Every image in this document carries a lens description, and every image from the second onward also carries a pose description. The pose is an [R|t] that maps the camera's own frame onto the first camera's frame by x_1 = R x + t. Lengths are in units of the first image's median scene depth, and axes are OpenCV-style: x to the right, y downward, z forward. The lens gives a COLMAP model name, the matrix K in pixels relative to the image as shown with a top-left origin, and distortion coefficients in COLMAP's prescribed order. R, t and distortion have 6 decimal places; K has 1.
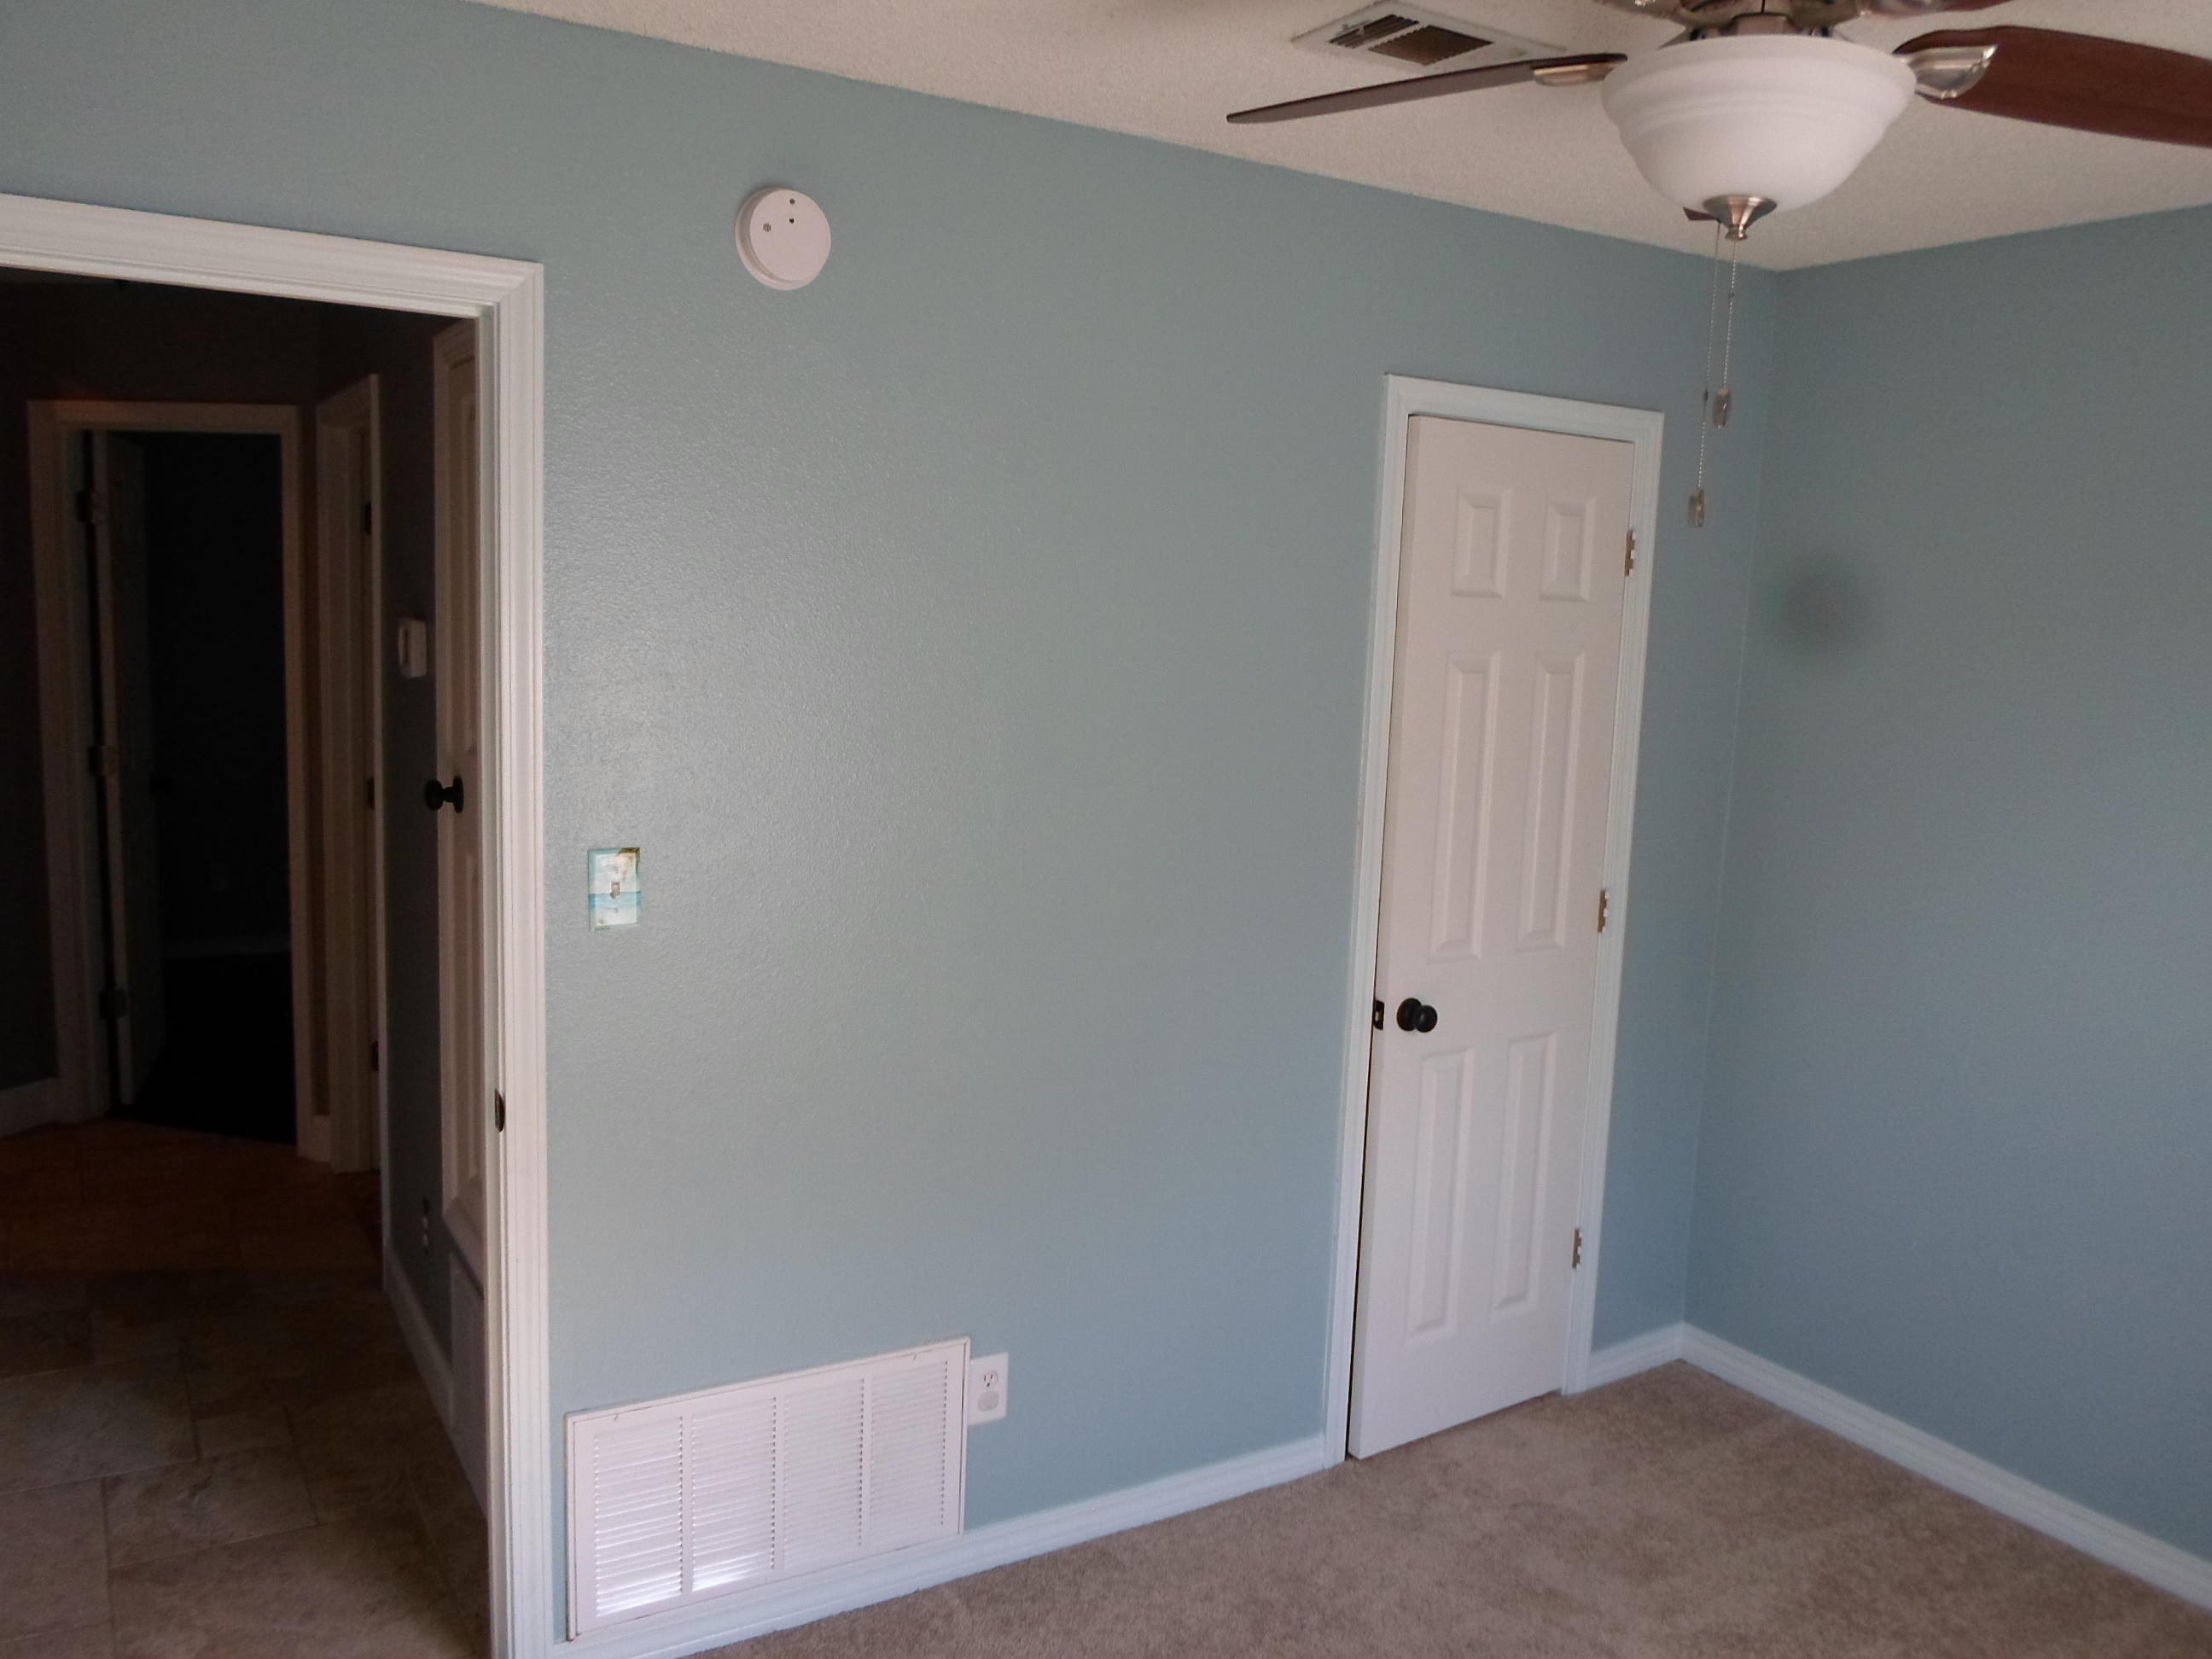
lens RADIAL K [[1681.9, 0, 1110.8], [0, 1681.9, 823.6], [0, 0, 1]] dist [-0.039015, -0.006941]
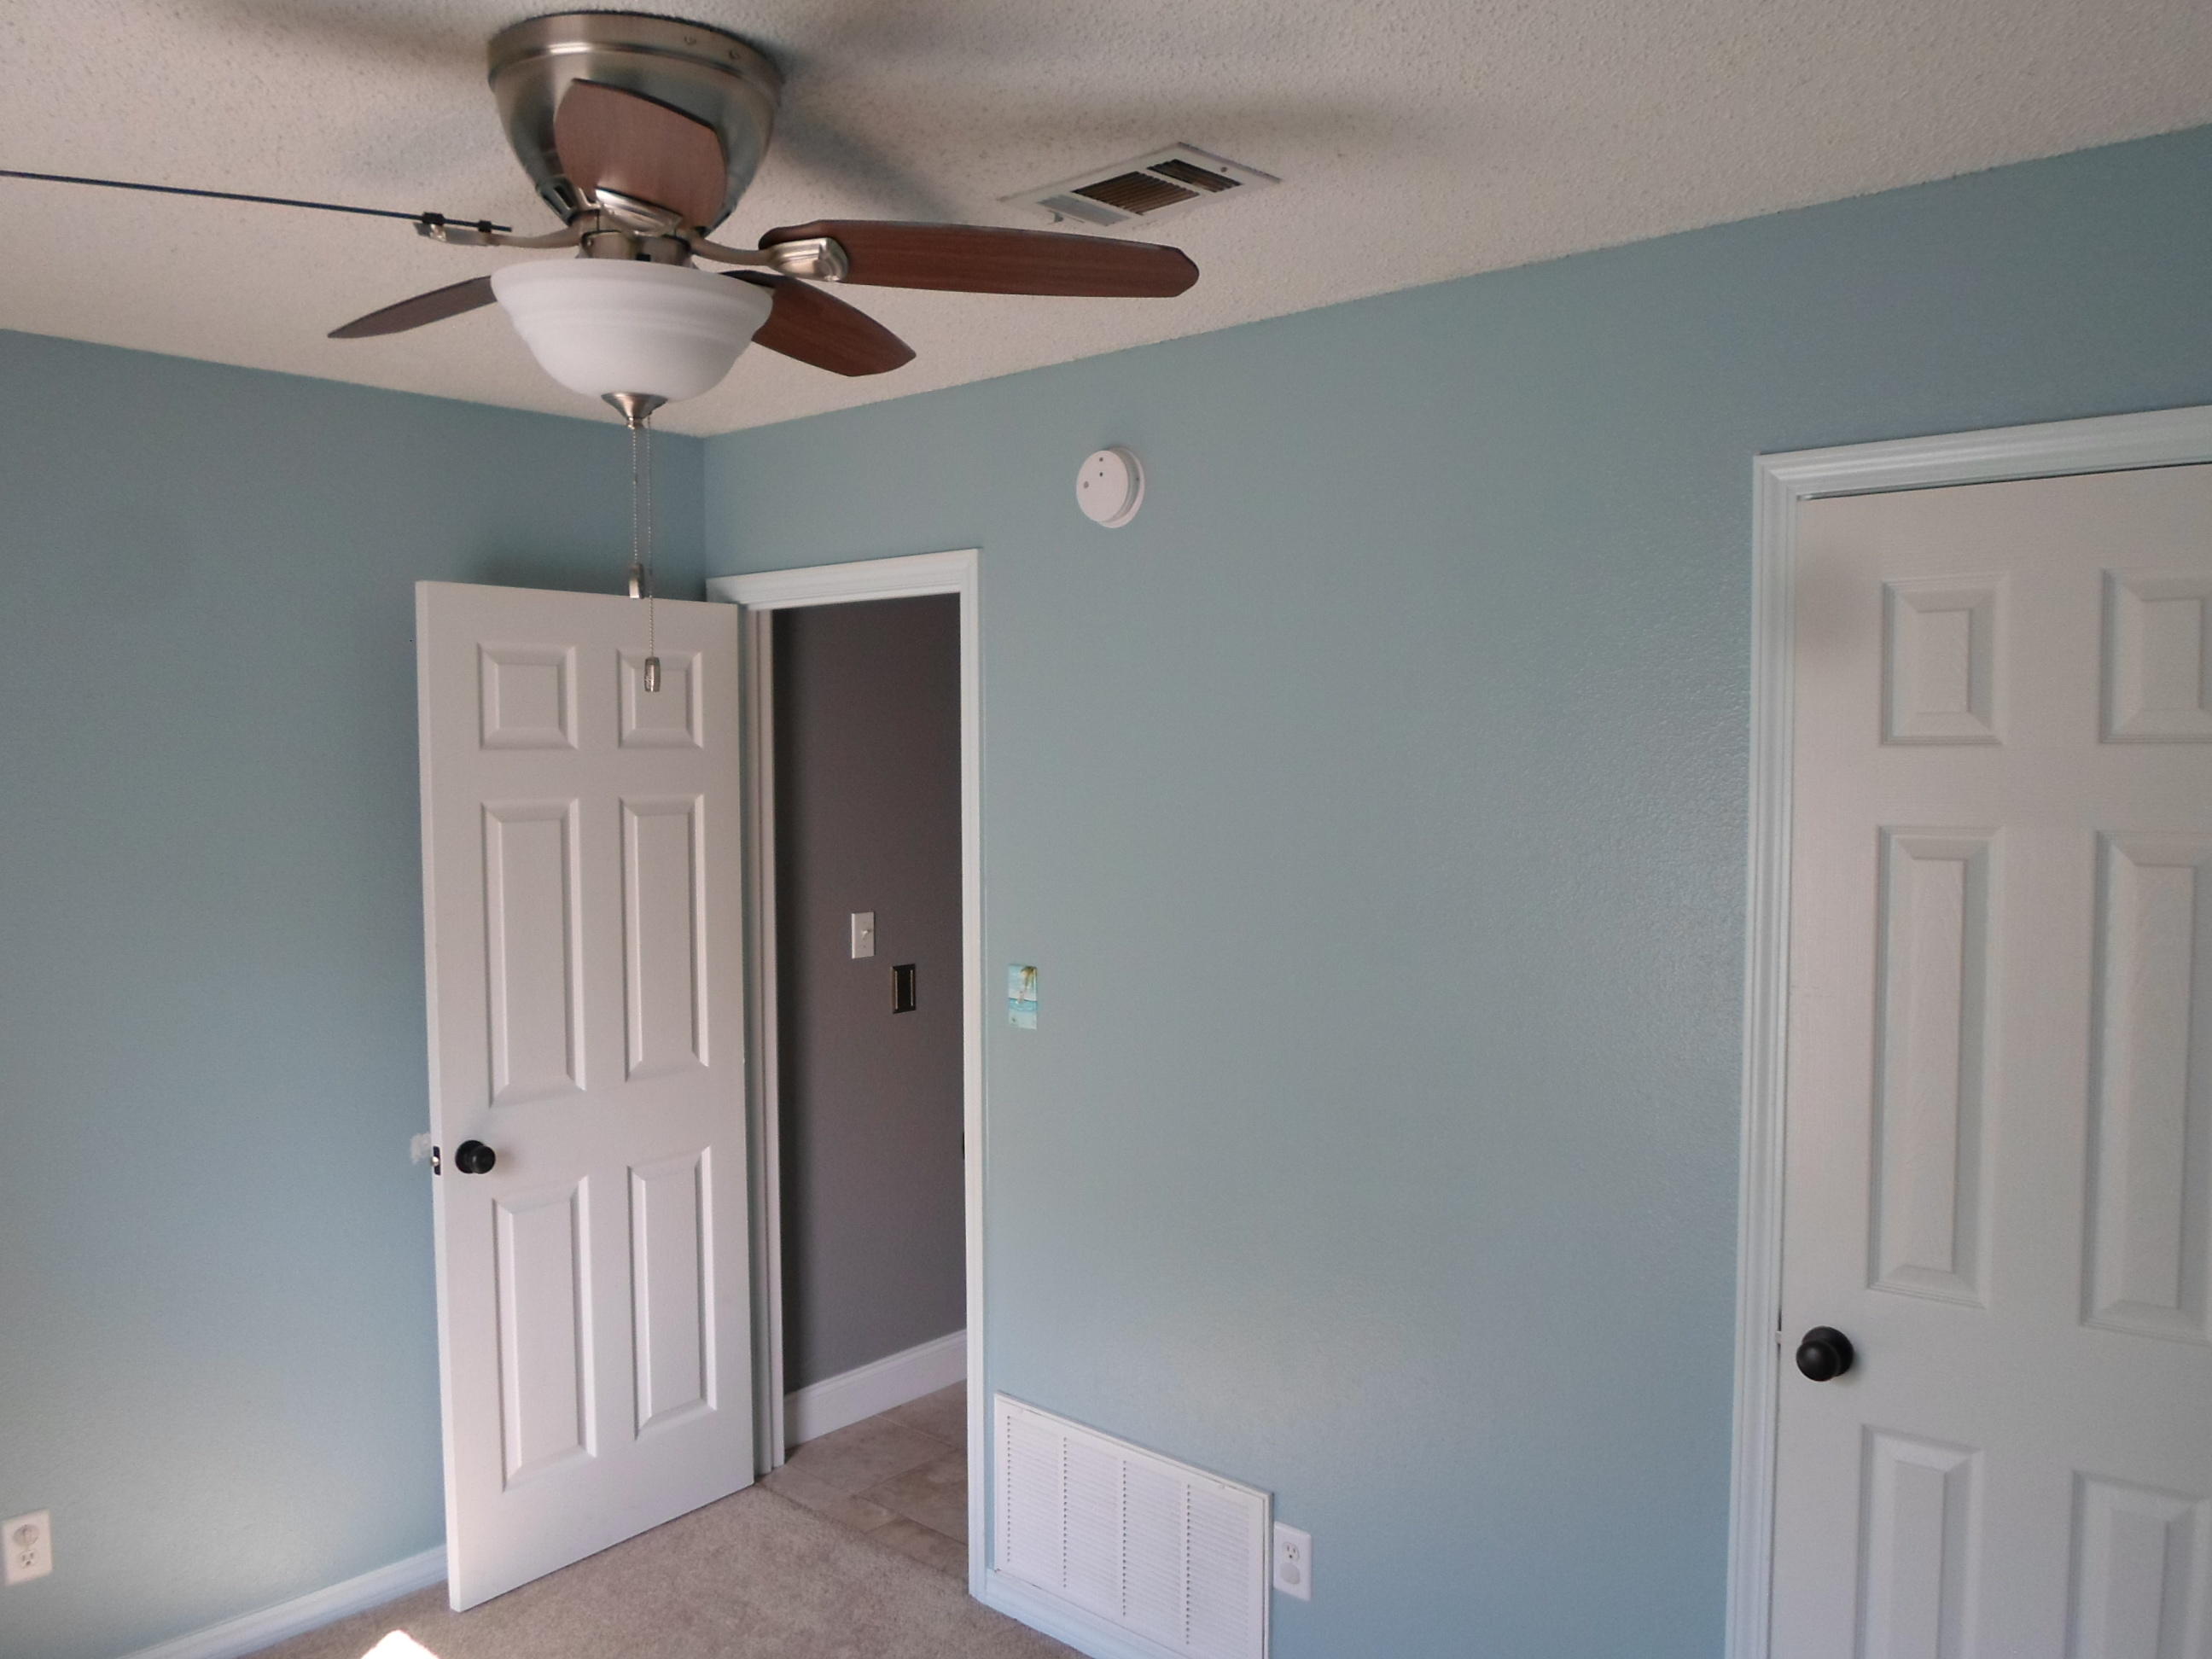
lens RADIAL K [[1681.9, 0, 1111.0], [0, 1681.9, 841.1], [0, 0, 1]] dist [-0.039015, -0.006941]
pose [[0.284107, 0.010210, -0.958738, 0.997146], [-0.112588, 0.993380, -0.022785, -0.061714], [0.952159, 0.114416, 0.283376, 0.674742]]
